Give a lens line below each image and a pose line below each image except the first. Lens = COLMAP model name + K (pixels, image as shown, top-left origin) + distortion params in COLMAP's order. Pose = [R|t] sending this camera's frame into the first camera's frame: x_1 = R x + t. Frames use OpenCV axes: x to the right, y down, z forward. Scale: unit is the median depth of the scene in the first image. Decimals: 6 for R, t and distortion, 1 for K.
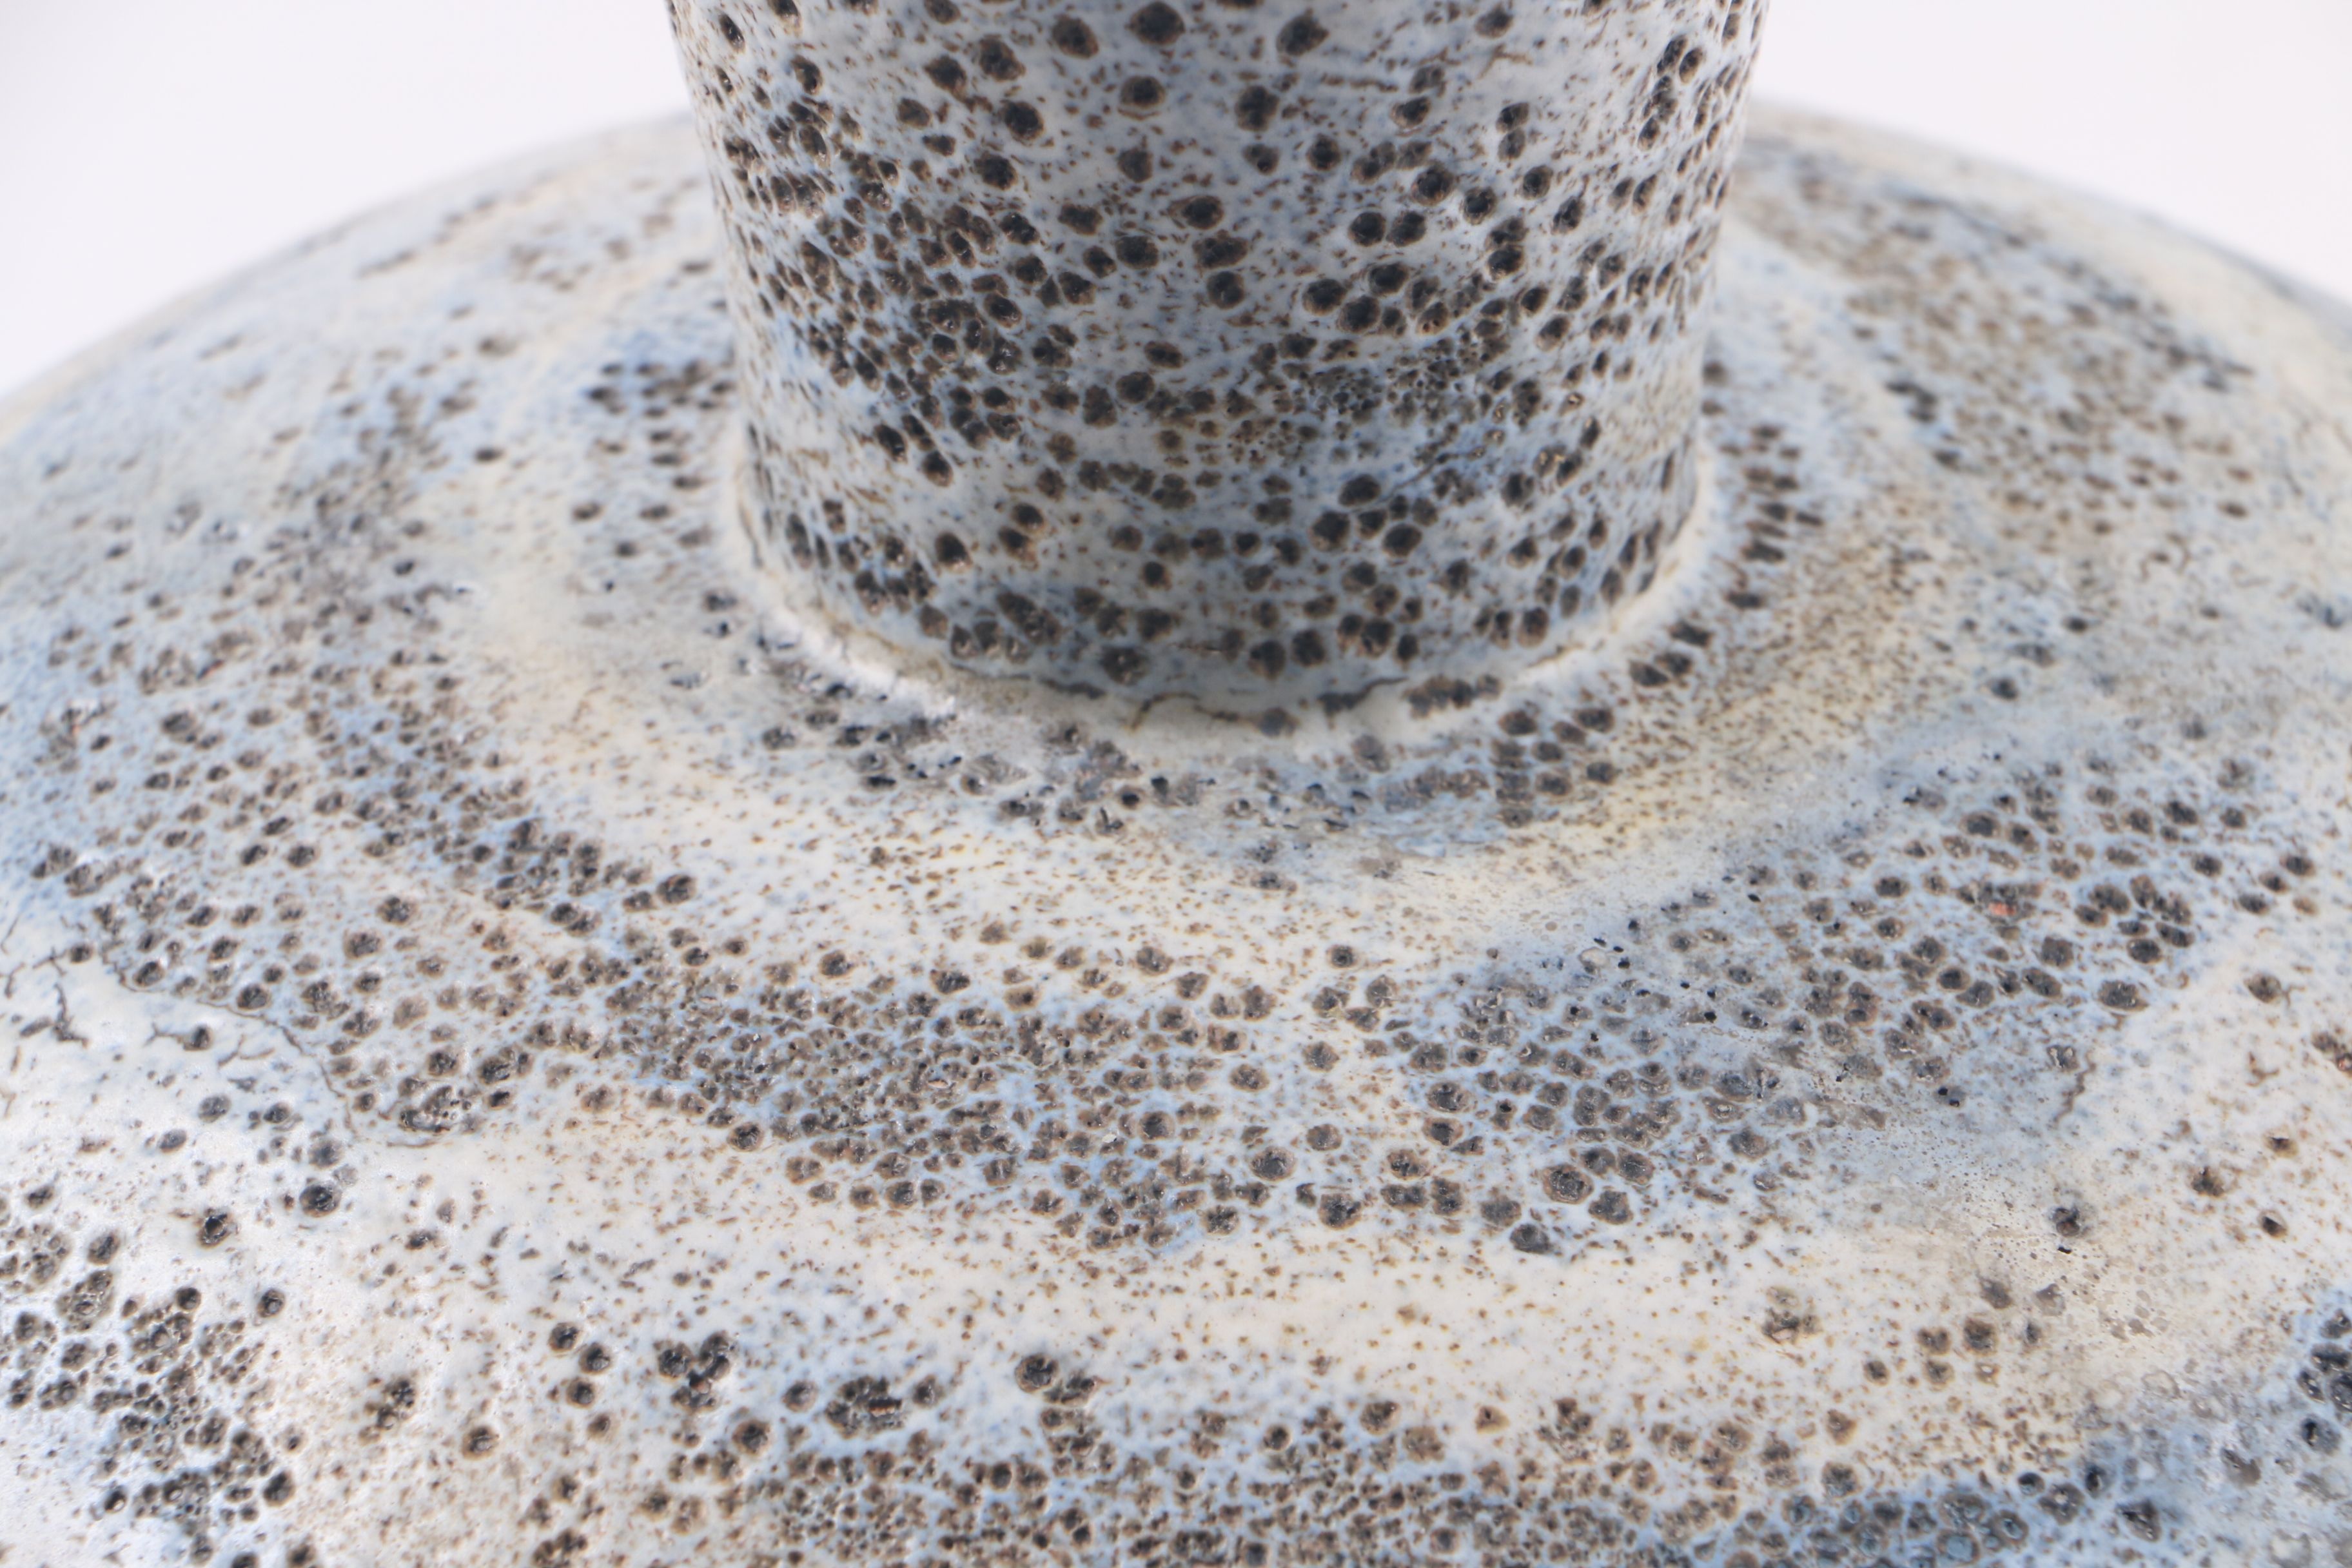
lens RADIAL K [[14511.0, 0, 1169.8], [0, 14511.0, 788.1], [0, 0, 1]] dist [2.389246, 0.000000]
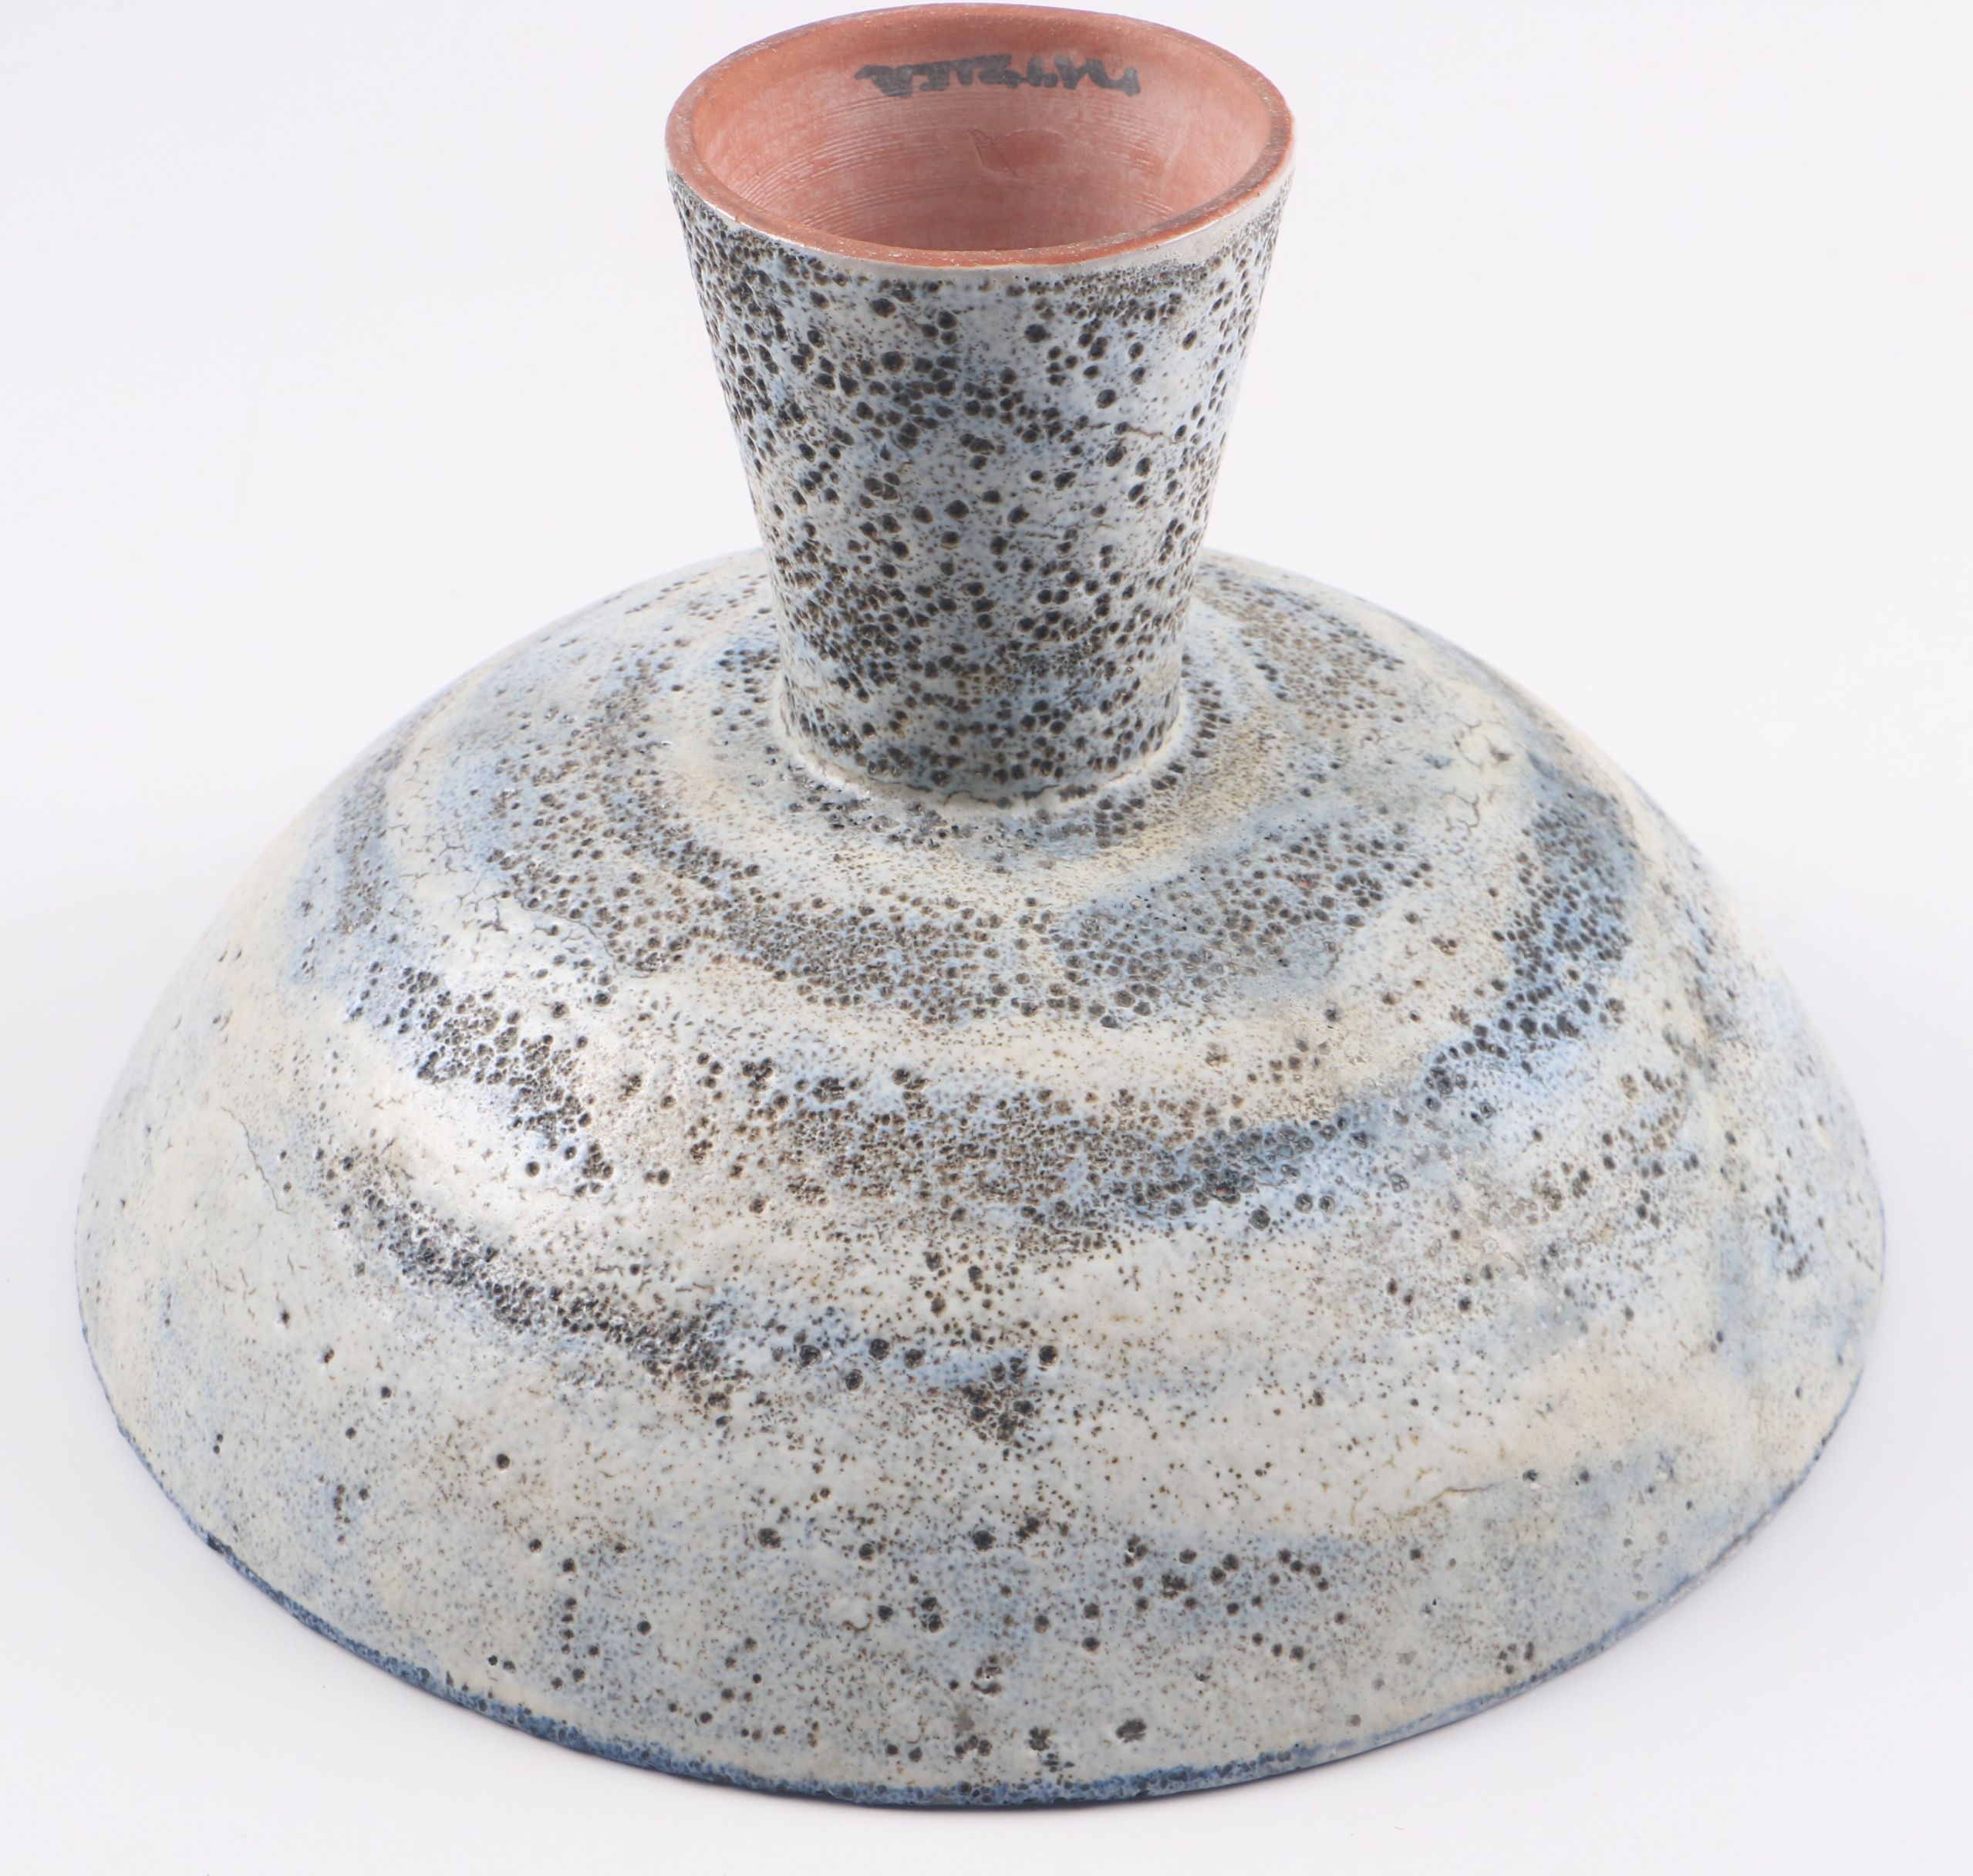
lens RADIAL K [[4721.3, 0, 1007.3], [0, 4721.3, 927.8], [0, 0, 1]] dist [0.357570, 0.000000]
pose [[0.999863, 0.010028, 0.013178, -0.002202], [-0.010385, 0.999573, 0.027296, -0.005322], [-0.012899, -0.027429, 0.999541, 0.224789]]
